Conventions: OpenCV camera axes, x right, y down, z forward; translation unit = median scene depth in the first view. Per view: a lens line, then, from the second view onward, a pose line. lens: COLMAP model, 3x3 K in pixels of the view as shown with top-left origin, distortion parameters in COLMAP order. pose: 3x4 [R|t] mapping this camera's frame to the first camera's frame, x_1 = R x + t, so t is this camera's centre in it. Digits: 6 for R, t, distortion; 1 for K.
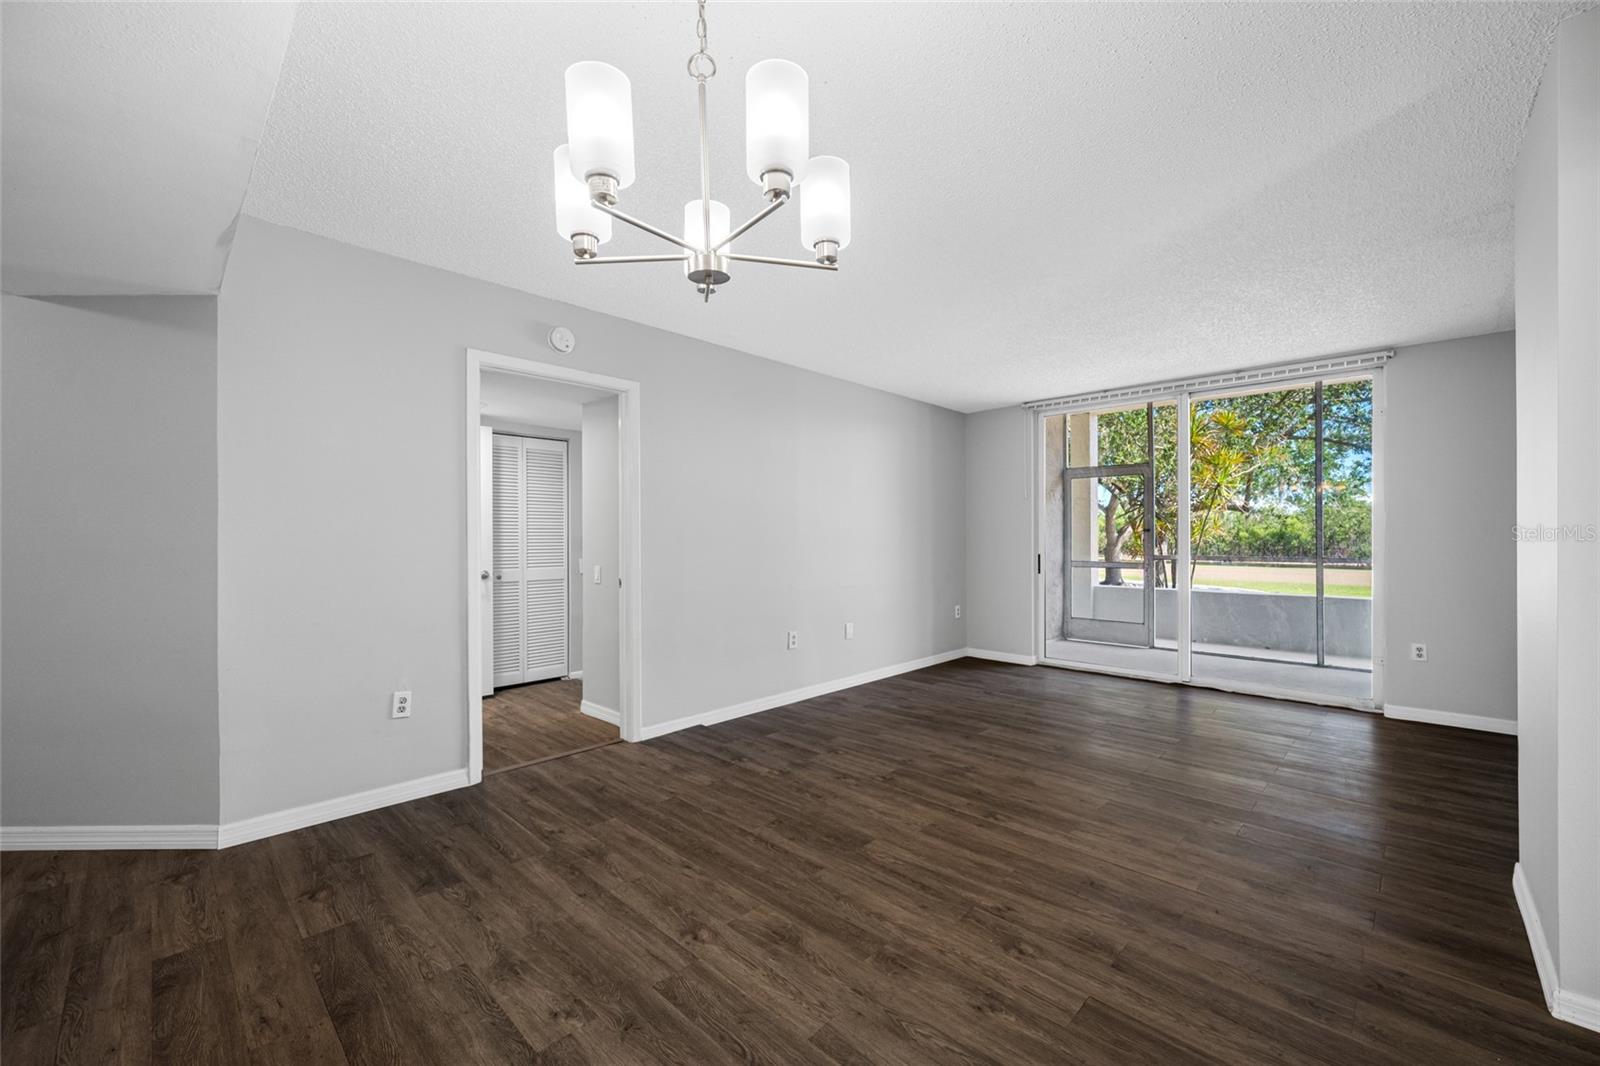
lens RADIAL K [[629.3, 0, 807.9], [0, 629.3, 544.2], [0, 0, 1]] dist [0.001457, 0.000212]
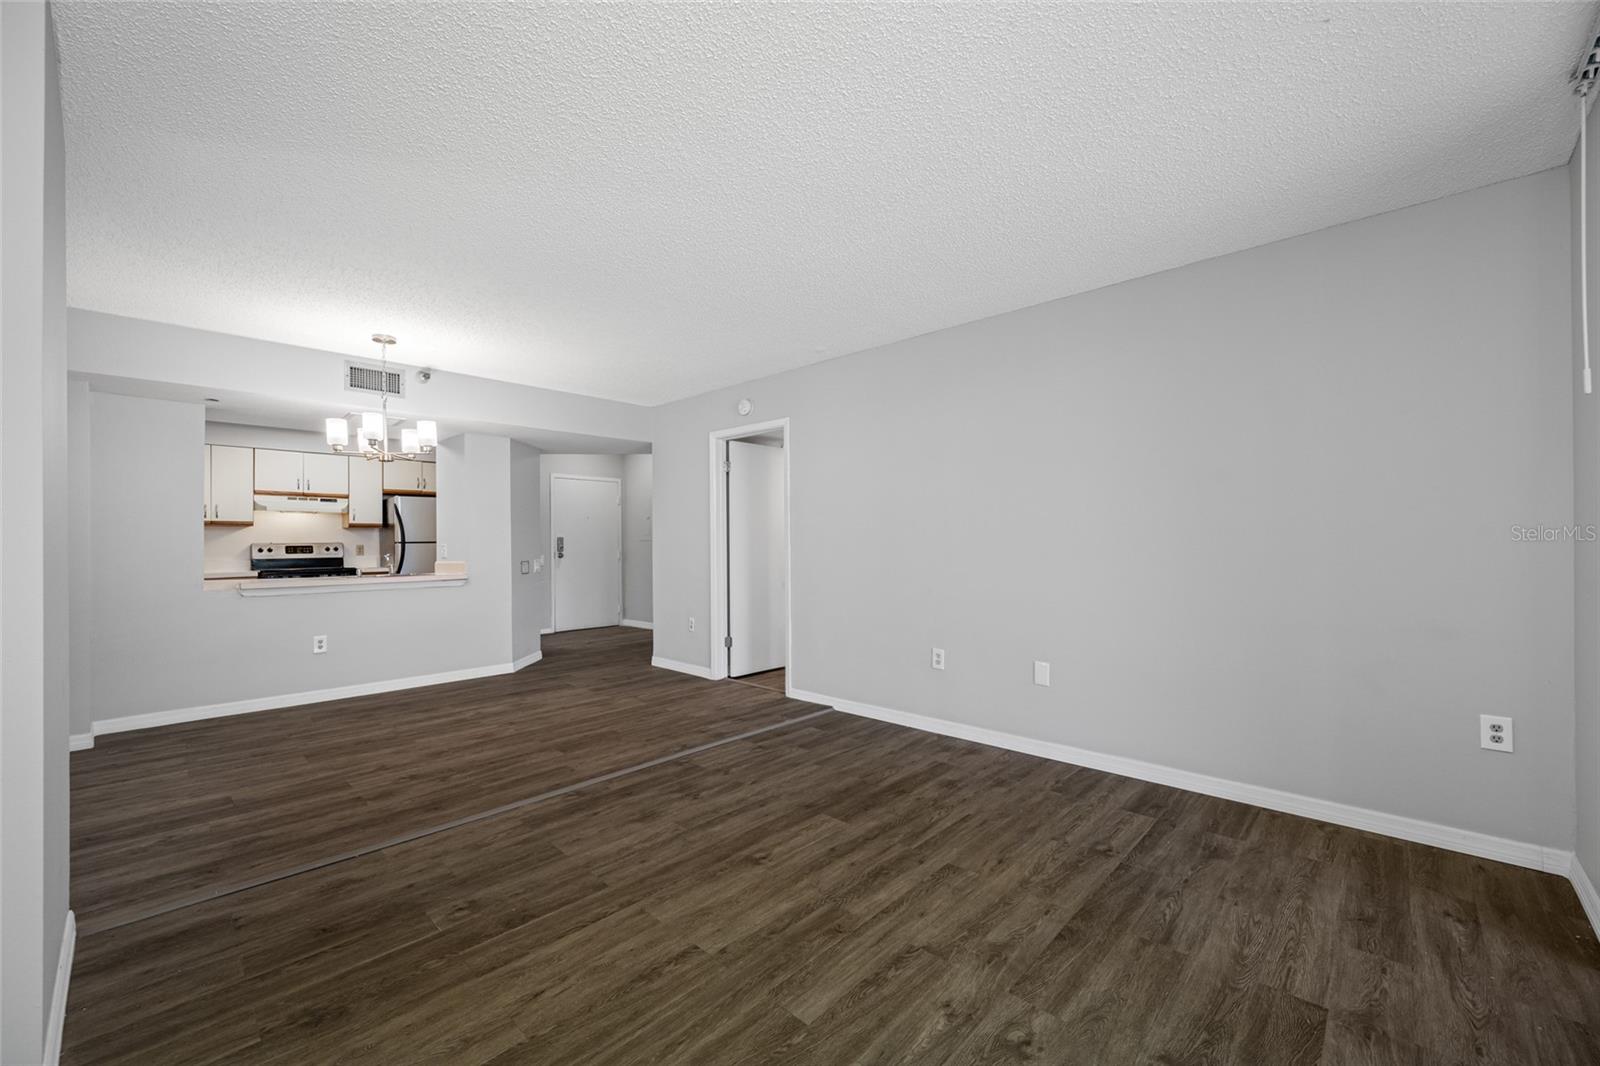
lens RADIAL K [[637.1, 0, 799.0], [0, 637.1, 540.4], [0, 0, 1]] dist [0.001285, -0.000056]
pose [[0.010362, -0.000381, -0.999946, 1.410034], [-0.002471, 0.999997, -0.000406, -0.006602], [0.999943, 0.002475, 0.010361, 1.384518]]
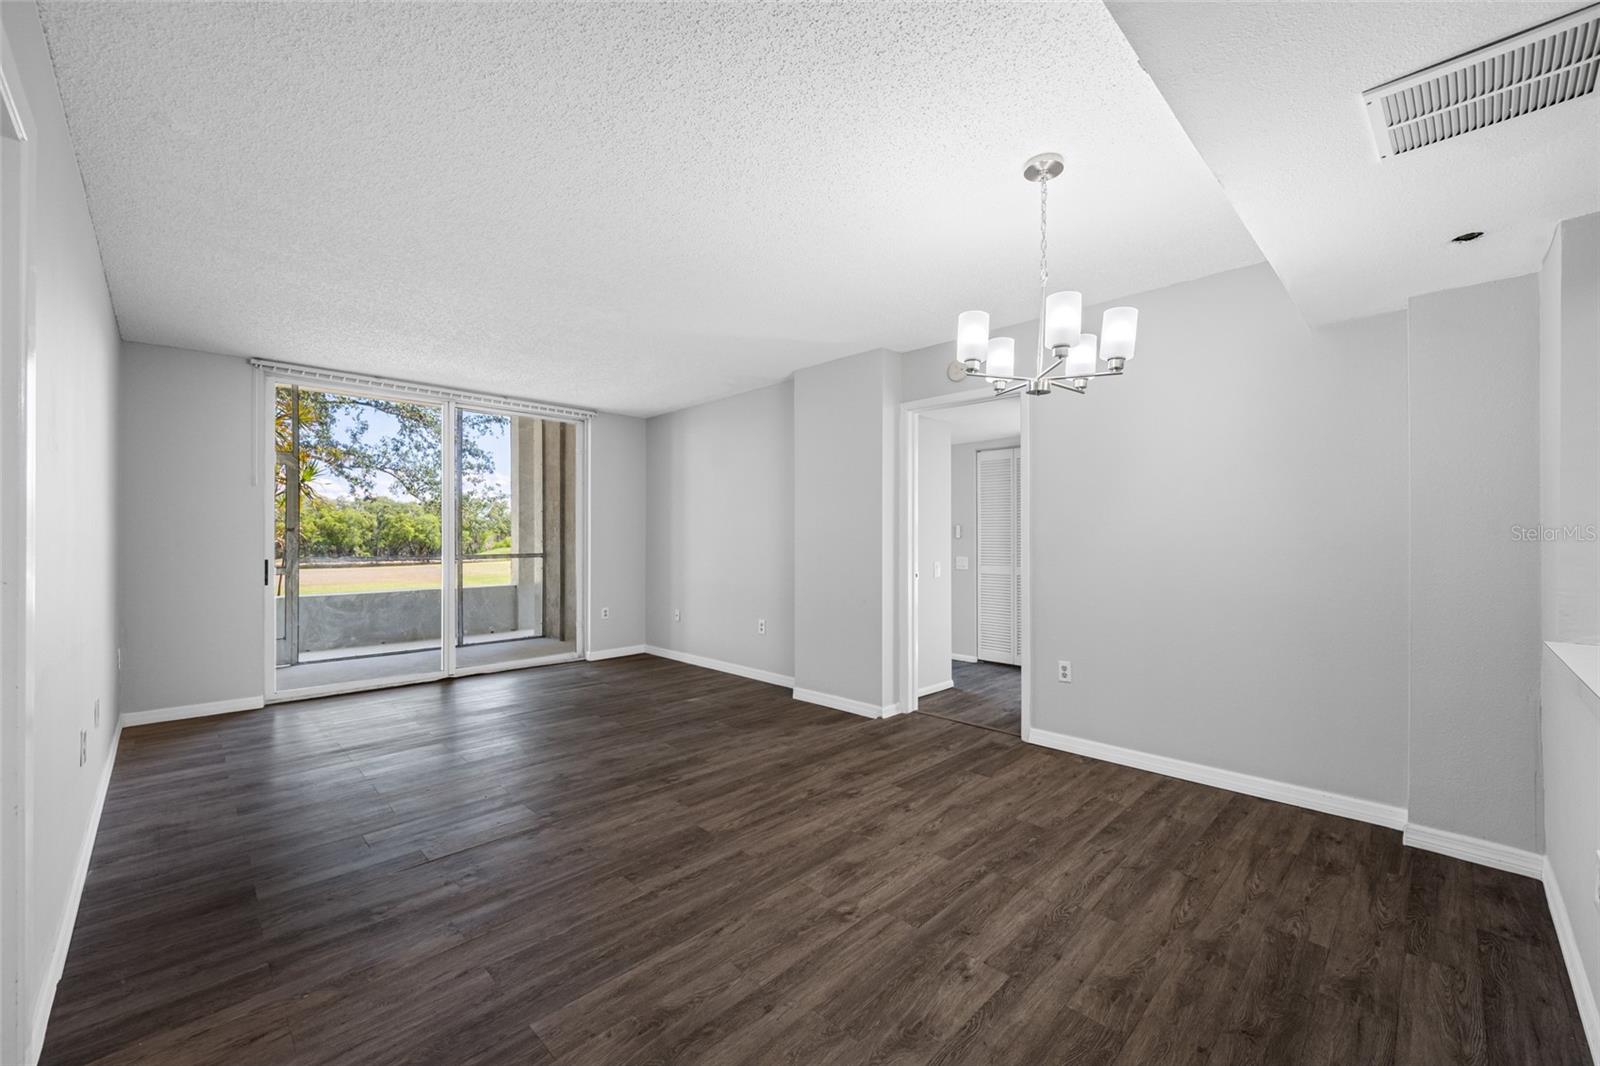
lens RADIAL K [[640.8, 0, 809.2], [0, 640.8, 535.0], [0, 0, 1]] dist [0.001960, 0.000036]
pose [[0.018678, 0.005775, 0.999809, -0.884087], [0.009311, 0.999939, -0.005950, -0.007300], [-0.999782, 0.009421, 0.018623, 0.724934]]
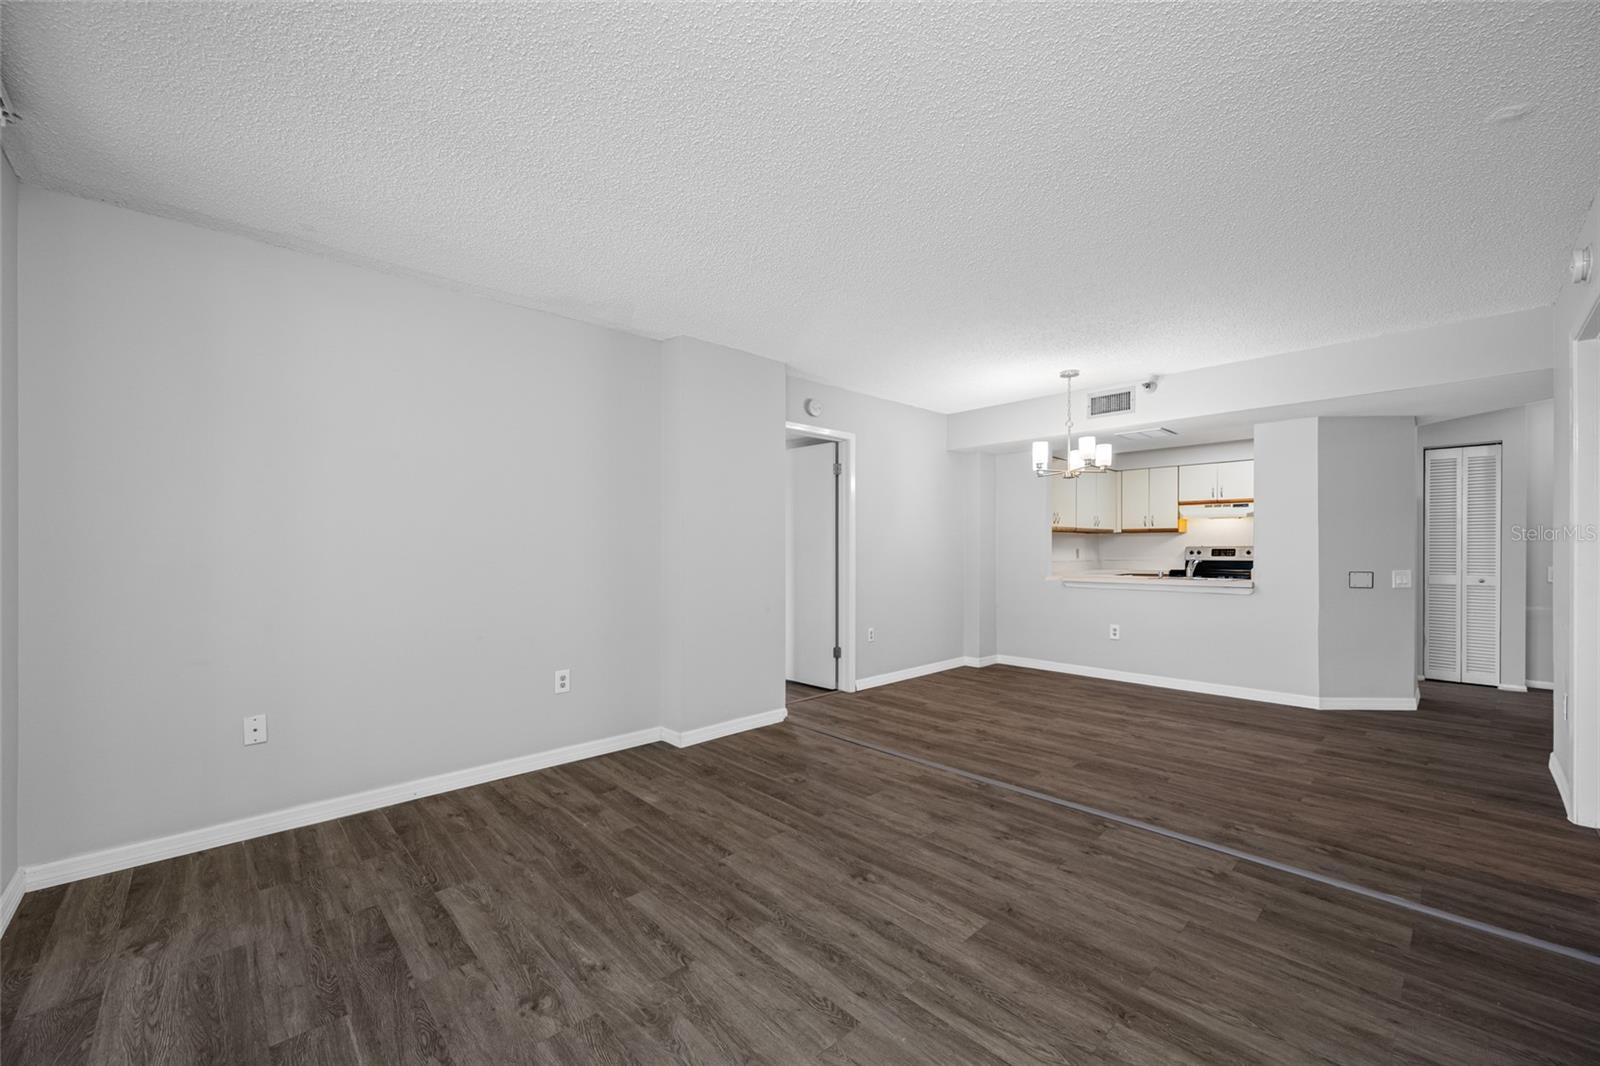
lens RADIAL K [[629.3, 0, 807.9], [0, 629.3, 544.2], [0, 0, 1]] dist [0.001457, 0.000212]
pose [[-0.999238, 0.003784, 0.038858, 0.569895], [0.003866, 0.999990, 0.002046, -0.013951], [-0.038850, 0.002195, -0.999243, 2.181990]]
